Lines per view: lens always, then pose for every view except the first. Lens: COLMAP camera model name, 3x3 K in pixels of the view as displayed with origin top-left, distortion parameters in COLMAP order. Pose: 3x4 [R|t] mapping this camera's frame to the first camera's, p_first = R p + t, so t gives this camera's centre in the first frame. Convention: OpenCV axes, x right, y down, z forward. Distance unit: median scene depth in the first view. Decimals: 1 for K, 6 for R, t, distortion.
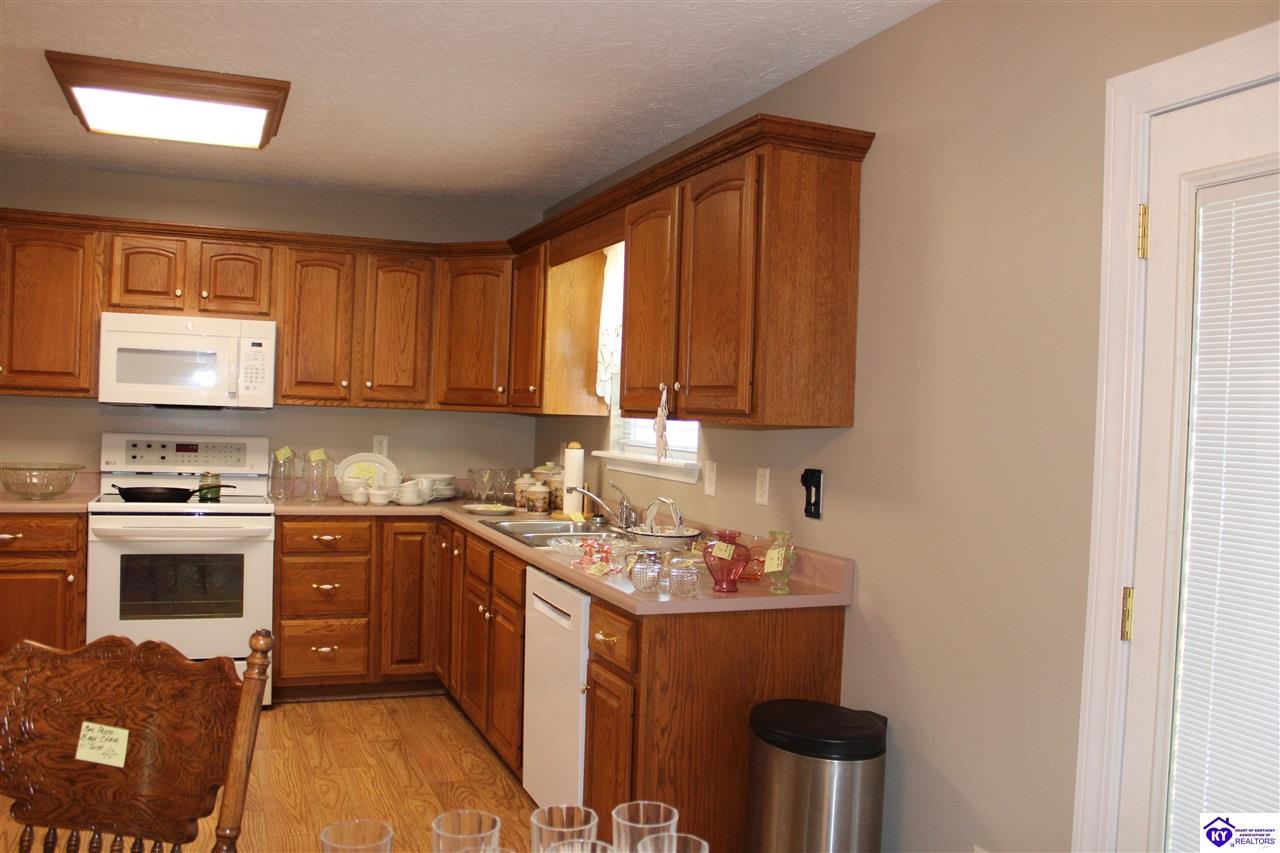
lens RADIAL K [[1078.8, 0, 647.0], [0, 1078.8, 433.7], [0, 0, 1]] dist [-0.157980, 0.140598]
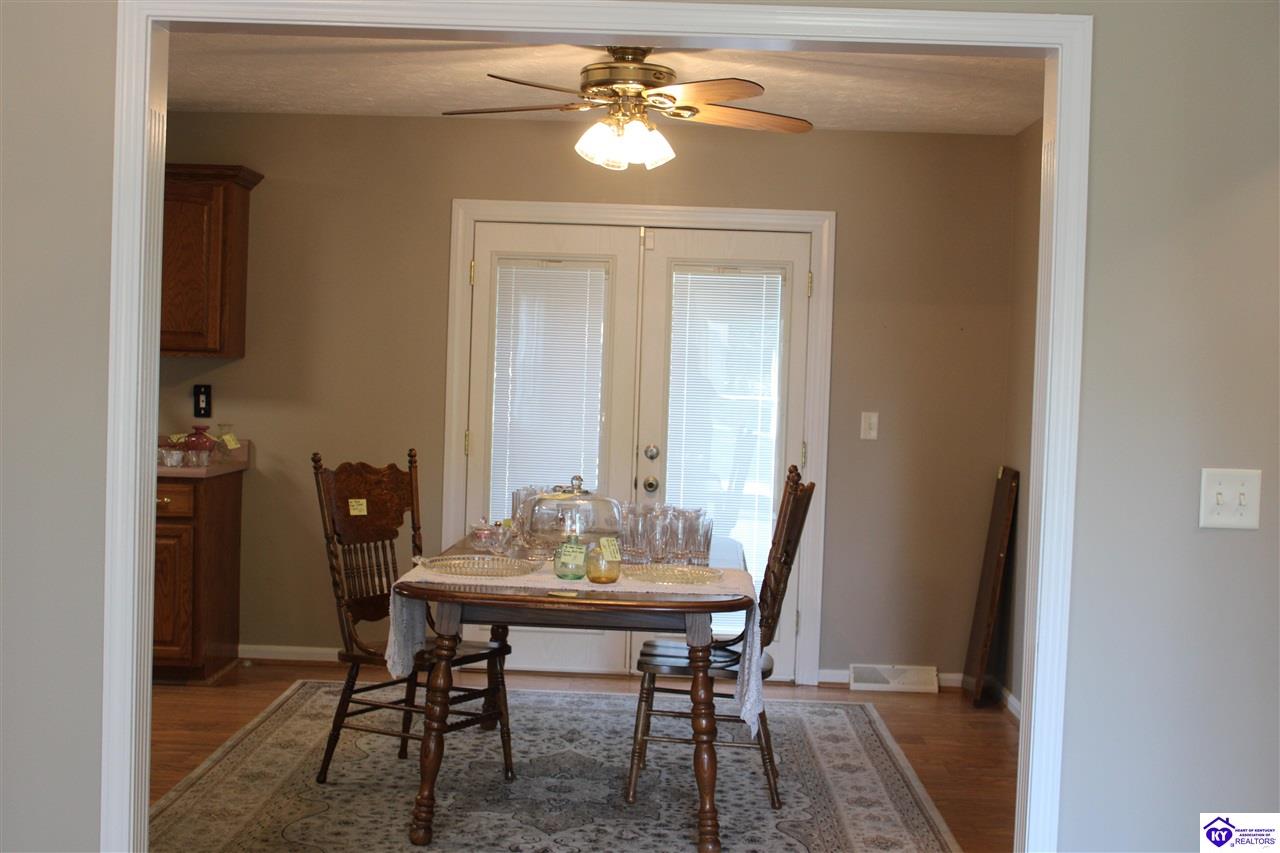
lens RADIAL K [[1599.0, 0, 645.9], [0, 1599.0, 433.2], [0, 0, 1]] dist [-0.062282, 0.000000]
pose [[0.417326, -0.055213, 0.907078, -1.225804], [-0.007842, 0.997897, 0.064349, -0.037067], [-0.908723, -0.033968, 0.416015, -0.381167]]
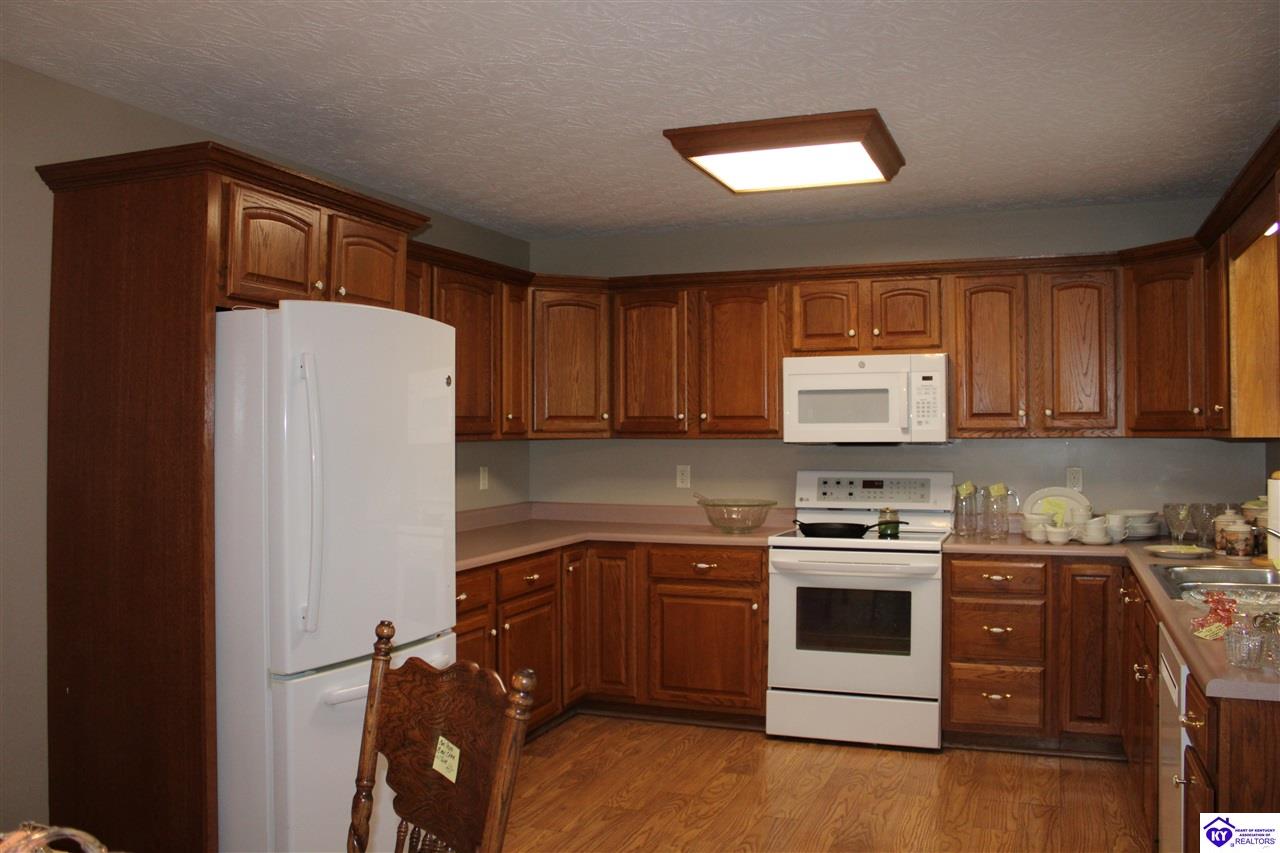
lens RADIAL K [[1078.8, 0, 646.6], [0, 1078.8, 429.8], [0, 0, 1]] dist [-0.157980, 0.140598]
pose [[0.722067, -0.043235, -0.690471, 0.140610], [0.018038, 0.998883, -0.043684, 0.002632], [0.691588, 0.019088, 0.722040, 0.117347]]
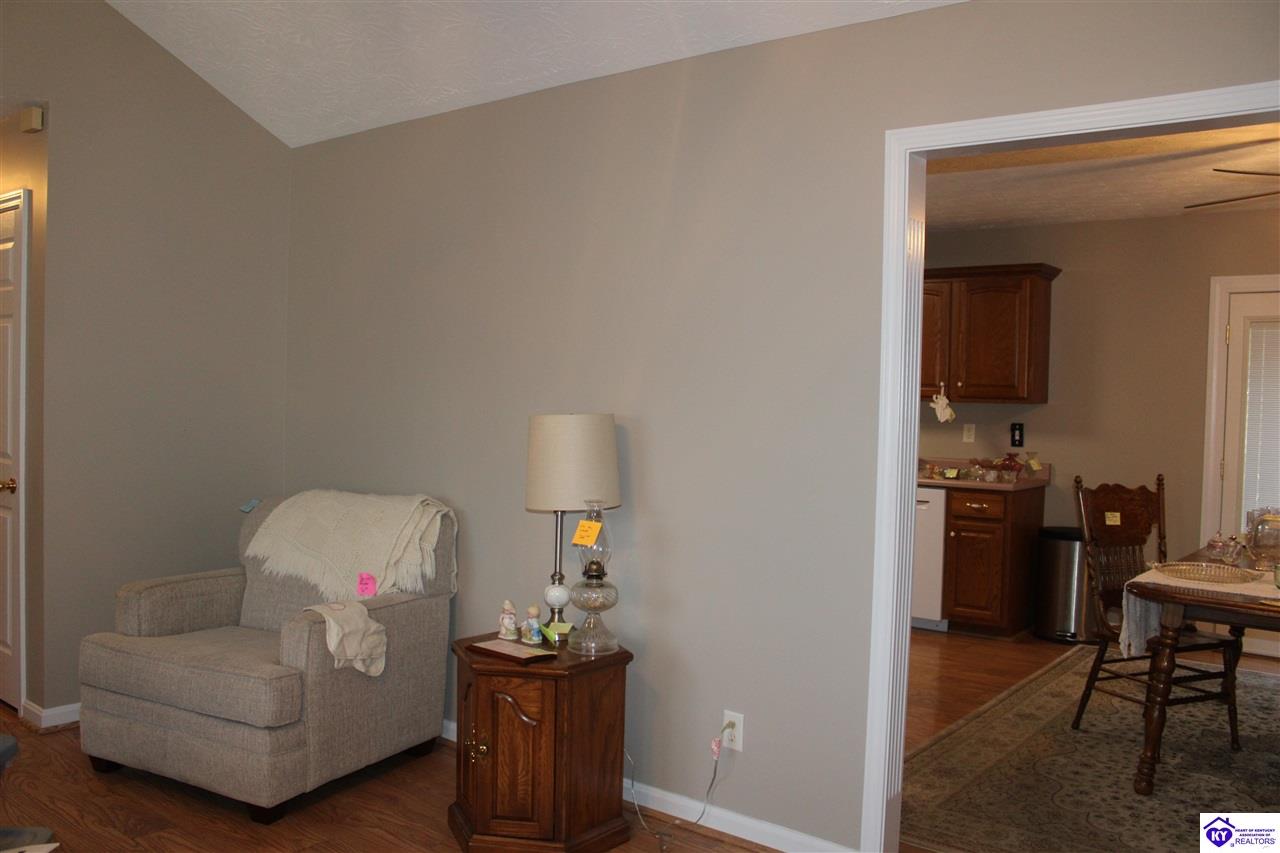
lens RADIAL K [[1078.8, 0, 638.8], [0, 1078.8, 428.6], [0, 0, 1]] dist [-0.157980, 0.140598]
pose [[0.887312, -0.030716, 0.460145, -1.096571], [0.015303, 0.999191, 0.037189, -0.034367], [-0.460915, -0.025957, 0.887065, -0.374106]]
